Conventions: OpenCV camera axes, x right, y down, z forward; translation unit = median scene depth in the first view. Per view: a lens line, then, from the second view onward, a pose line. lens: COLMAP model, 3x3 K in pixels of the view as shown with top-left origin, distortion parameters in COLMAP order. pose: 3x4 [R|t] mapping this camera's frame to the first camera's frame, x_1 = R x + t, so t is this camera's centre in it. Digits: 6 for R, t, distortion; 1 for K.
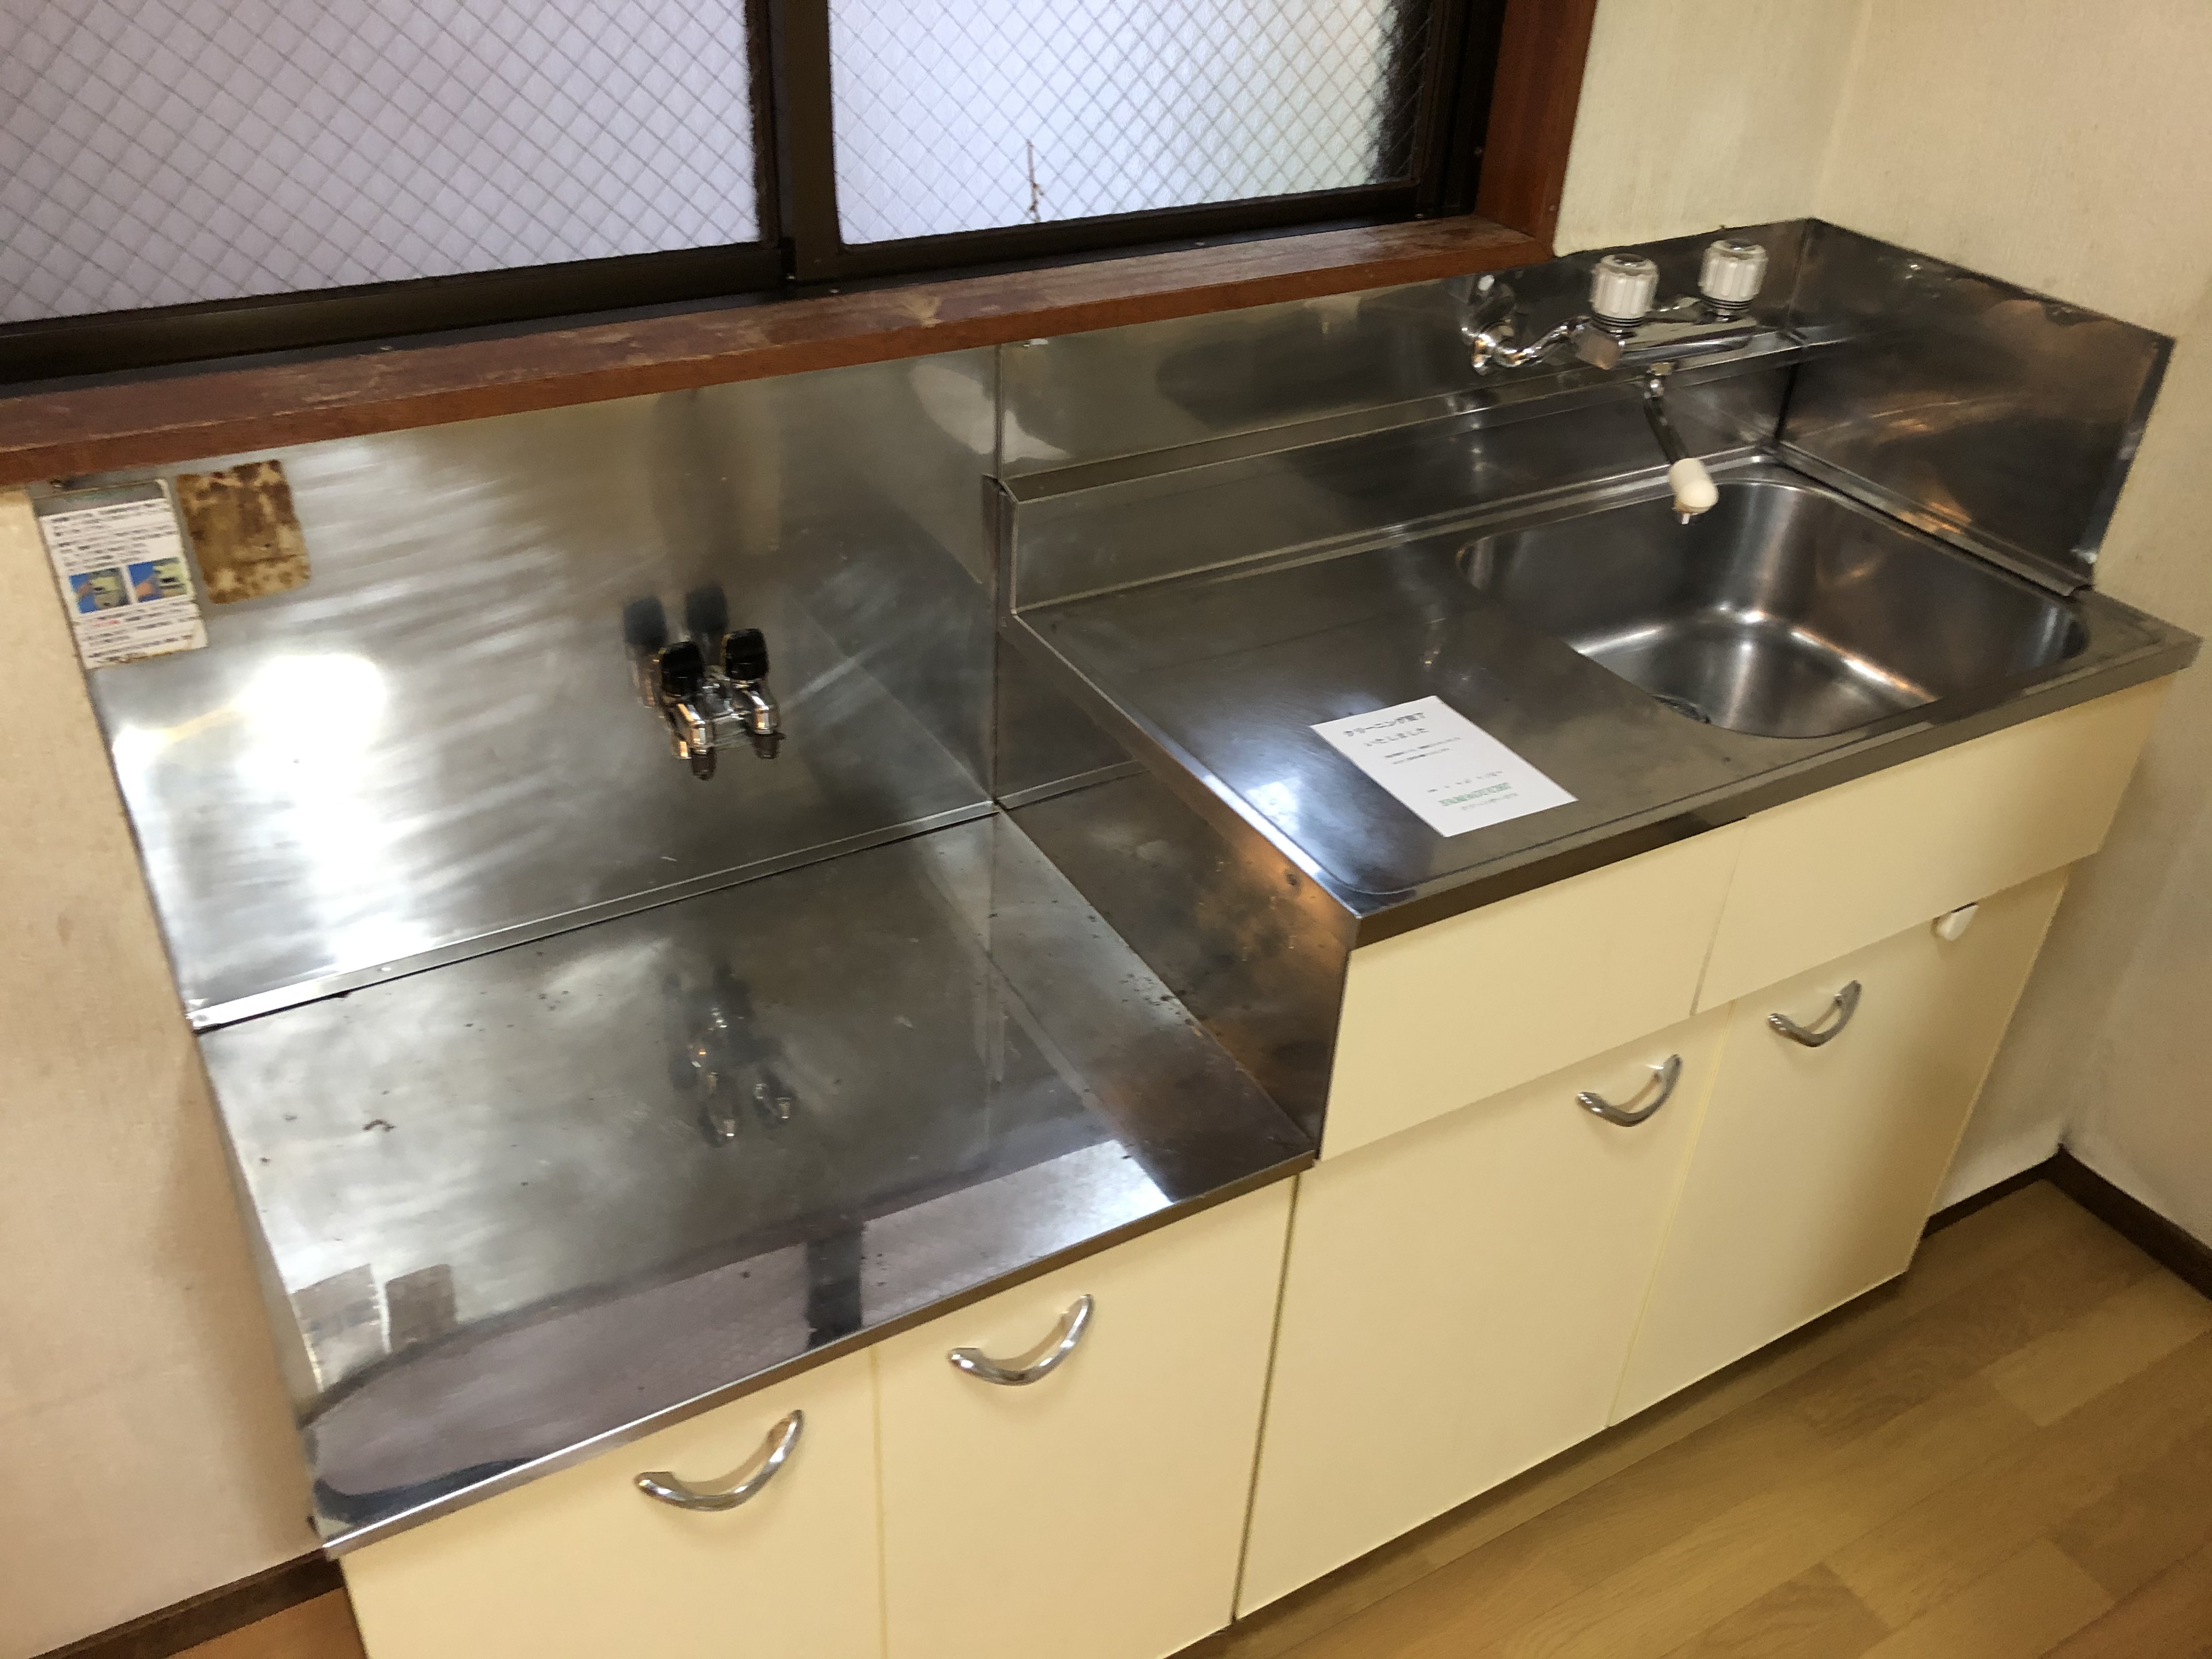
lens RADIAL K [[1823.3, 0, 1094.0], [0, 1823.3, 822.4], [0, 0, 1]] dist [0.037935, -0.039434]
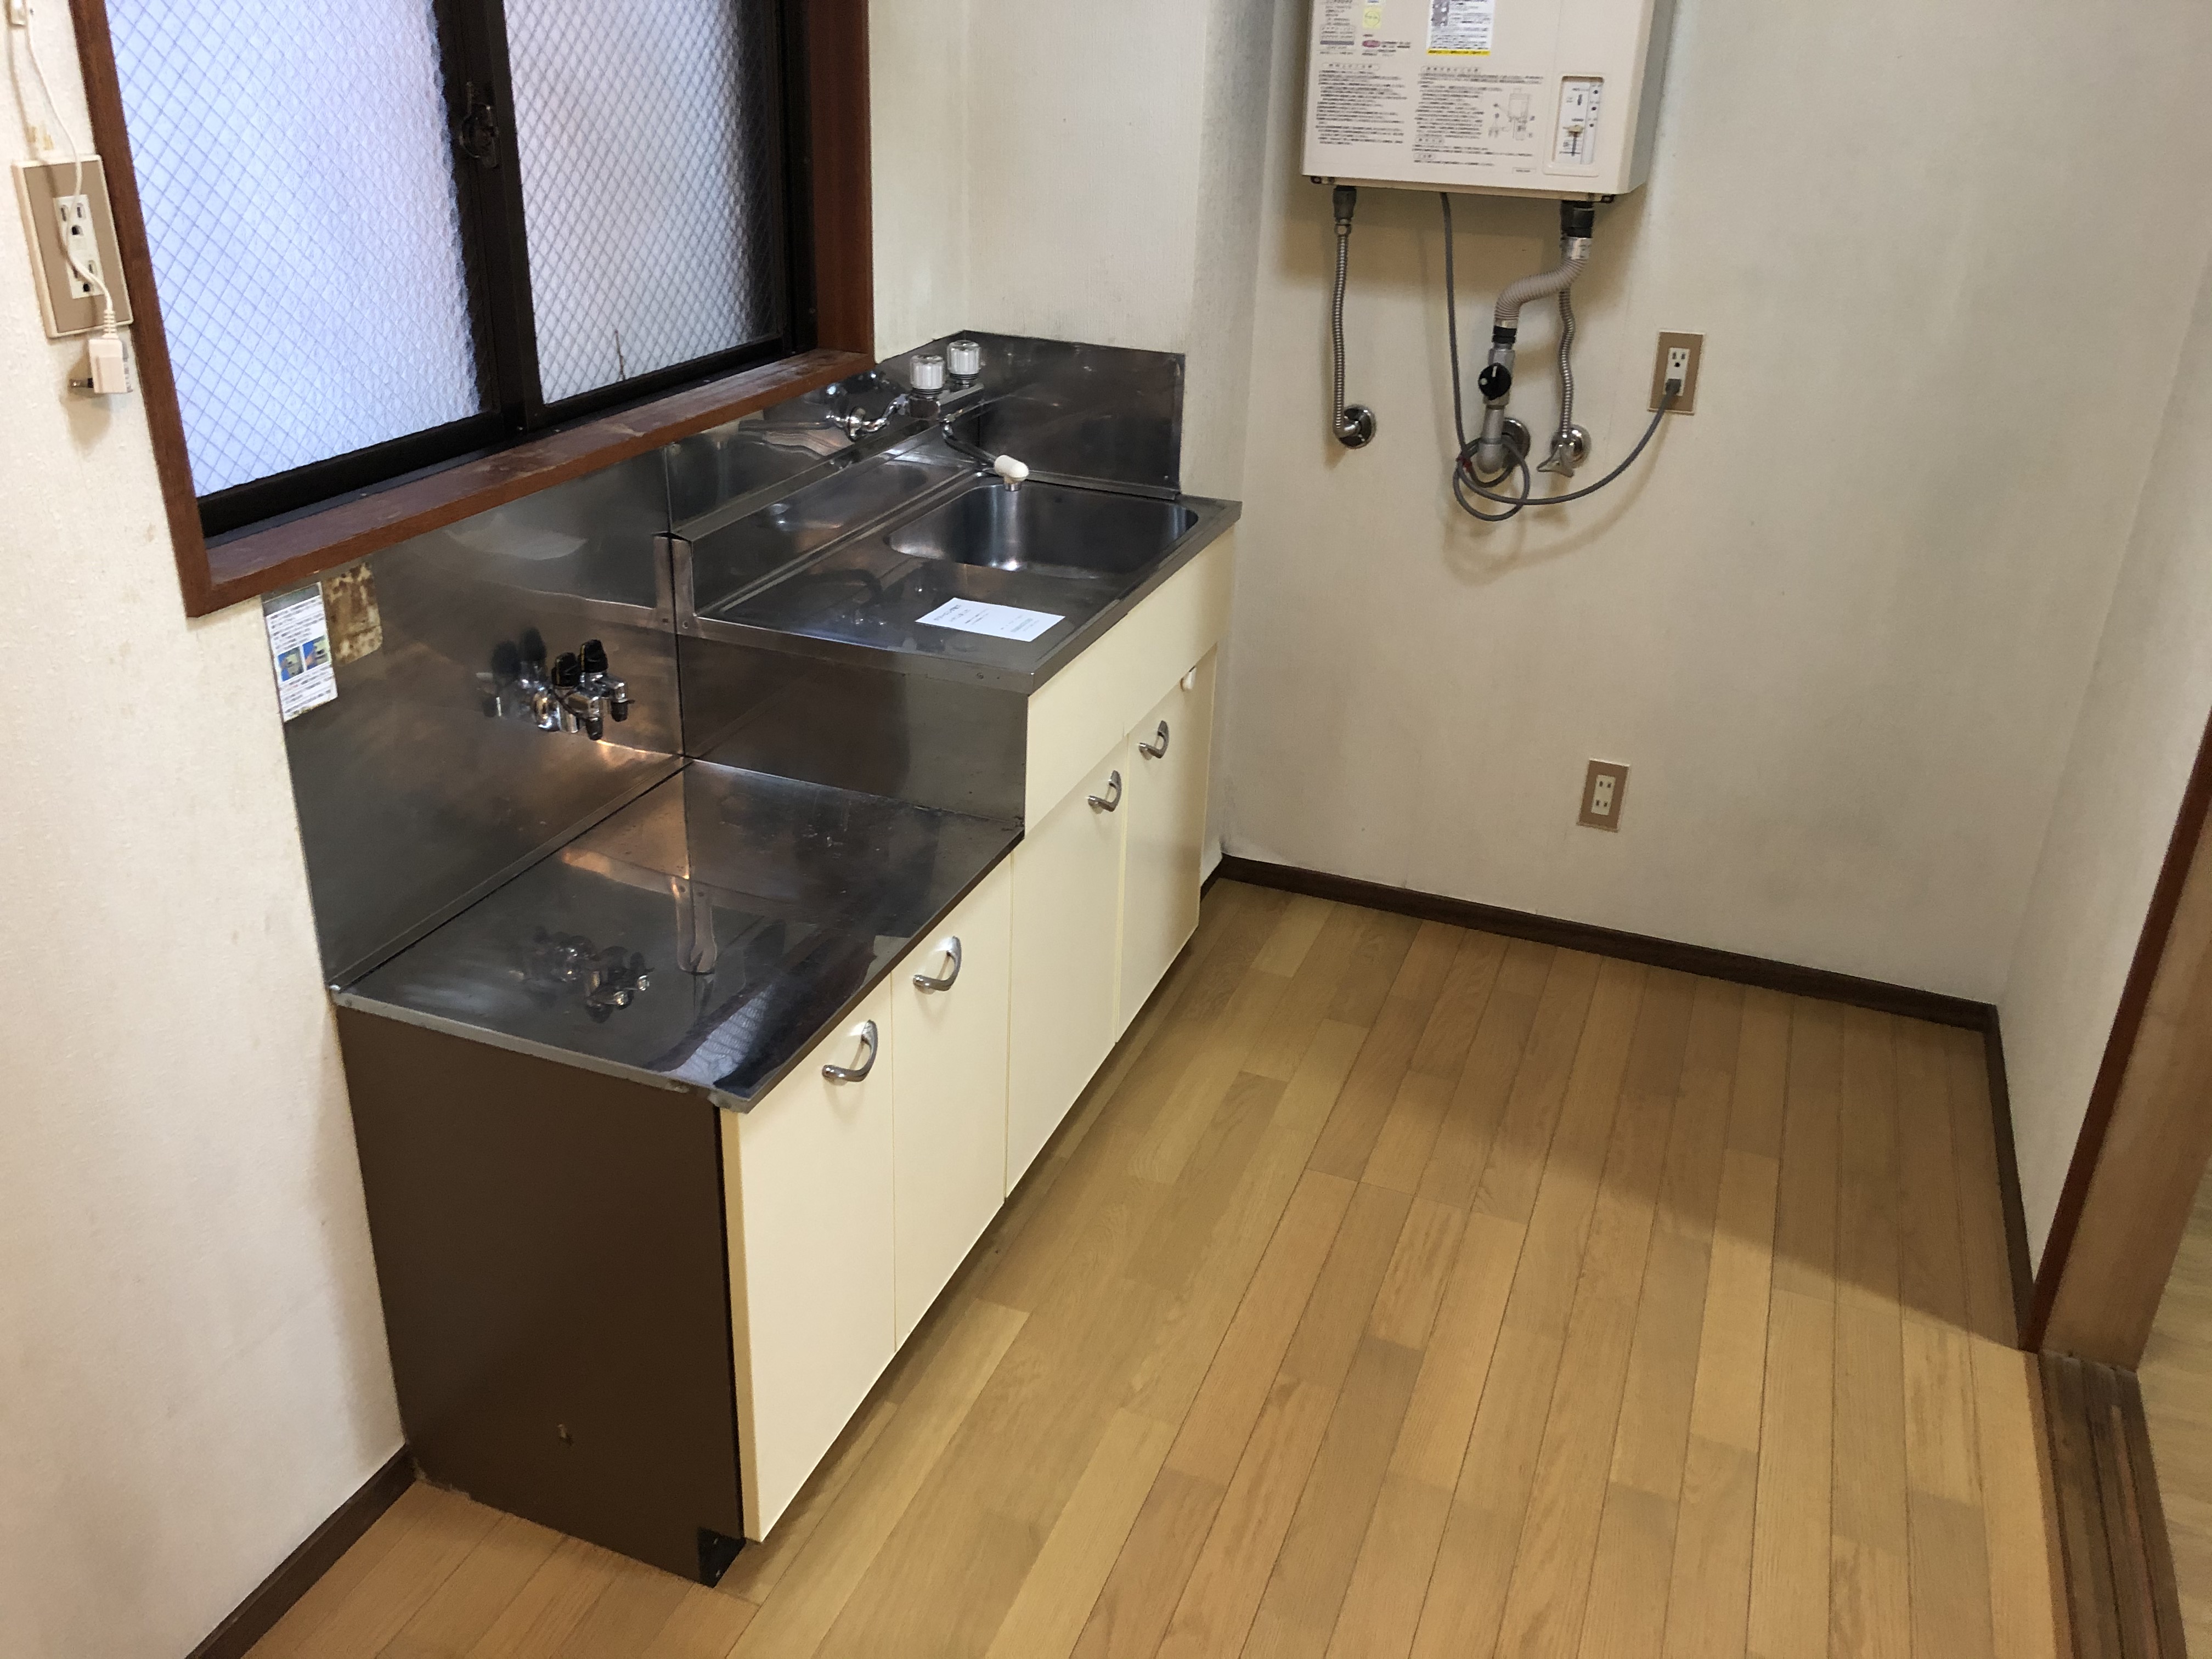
lens RADIAL K [[1813.4, 0, 1094.1], [0, 1813.4, 814.3], [0, 0, 1]] dist [0.014862, 0.005240]
pose [[0.773245, -0.279143, 0.569360, -0.732538], [0.349075, 0.936980, -0.014699, 0.192692], [-0.529376, 0.210115, 0.821957, -0.437366]]
